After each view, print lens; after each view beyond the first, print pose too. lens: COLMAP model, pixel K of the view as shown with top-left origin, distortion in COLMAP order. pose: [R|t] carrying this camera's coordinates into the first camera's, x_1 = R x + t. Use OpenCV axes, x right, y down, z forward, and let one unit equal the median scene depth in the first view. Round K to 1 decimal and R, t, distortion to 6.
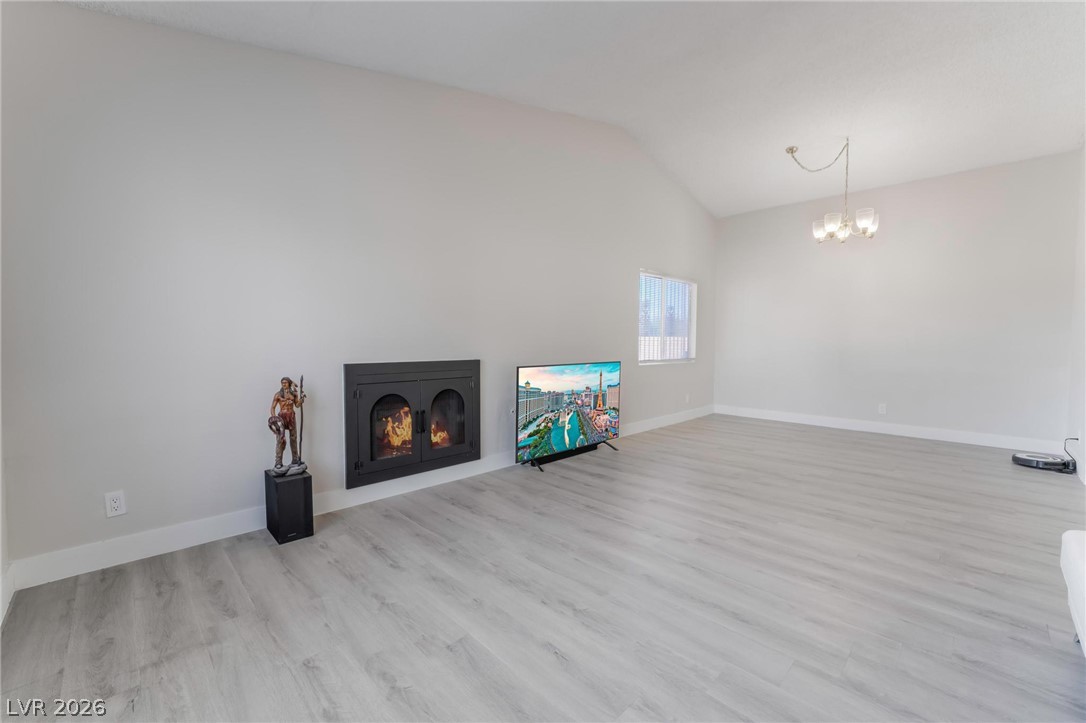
lens RADIAL K [[447.6, 0, 542.4], [0, 447.6, 364.1], [0, 0, 1]] dist [-0.019458, 0.001477]
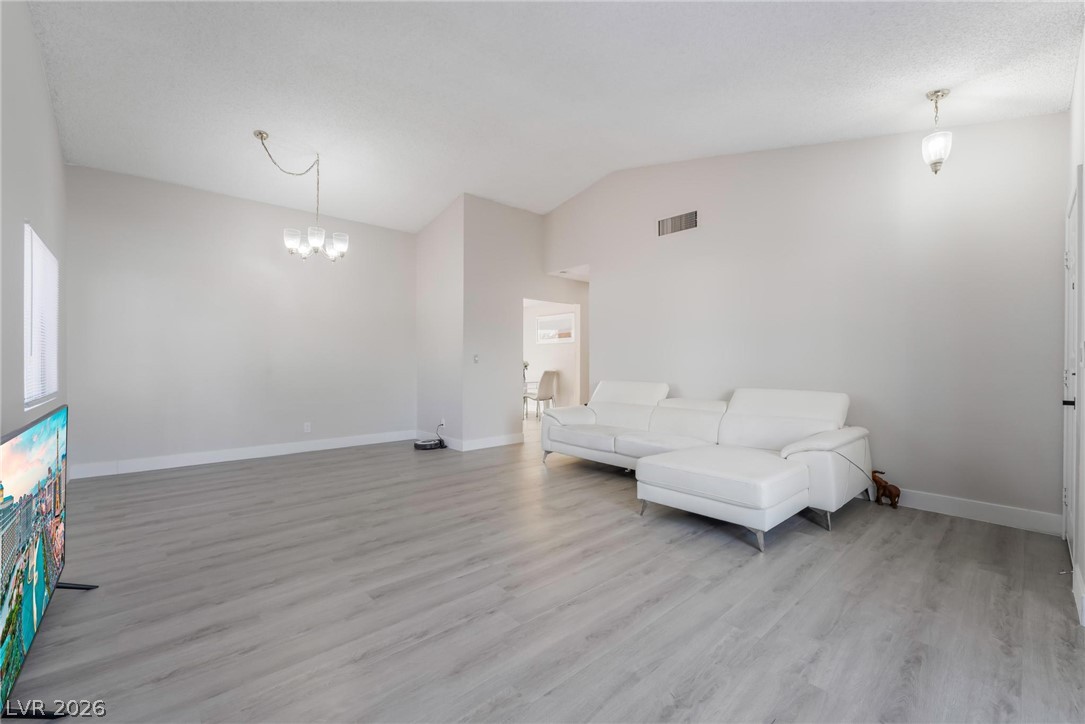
lens RADIAL K [[447.1, 0, 545.7], [0, 447.1, 378.0], [0, 0, 1]] dist [-0.019458, 0.001477]
pose [[0.037708, -0.041417, 0.998430, -0.307775], [0.049061, 0.998013, 0.039547, -0.034761], [-0.998084, 0.047493, 0.039665, 0.514081]]
